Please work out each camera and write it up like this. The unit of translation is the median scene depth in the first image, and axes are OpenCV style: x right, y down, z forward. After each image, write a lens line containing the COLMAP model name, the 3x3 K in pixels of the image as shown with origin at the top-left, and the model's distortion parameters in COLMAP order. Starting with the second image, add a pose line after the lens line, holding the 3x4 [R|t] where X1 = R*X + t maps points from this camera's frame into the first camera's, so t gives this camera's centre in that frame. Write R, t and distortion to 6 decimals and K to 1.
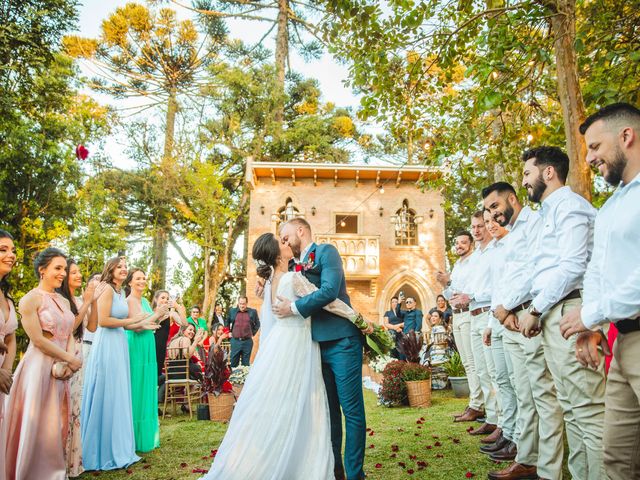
lens RADIAL K [[514.7, 0, 302.9], [0, 514.7, 238.8], [0, 0, 1]] dist [-0.005049, 0.005272]
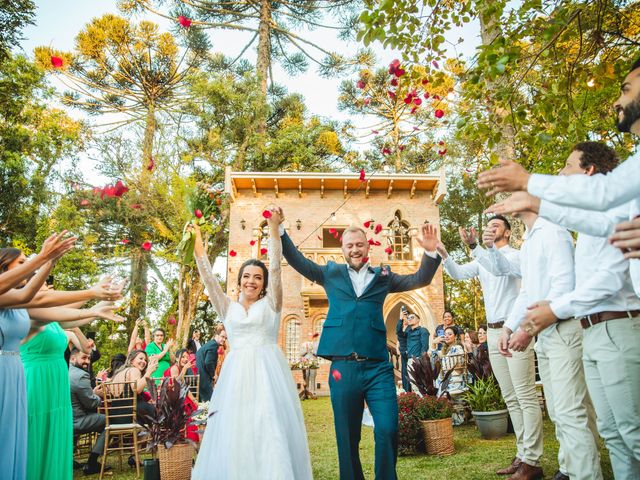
lens RADIAL K [[495.1, 0, 318.1], [0, 495.1, 247.3], [0, 0, 1]] dist [-0.049098, 0.004682]
pose [[0.998301, -0.011866, 0.057042, 0.004598], [0.013983, 0.999223, -0.036854, 0.019831], [-0.056561, 0.037589, 0.997691, 0.118858]]
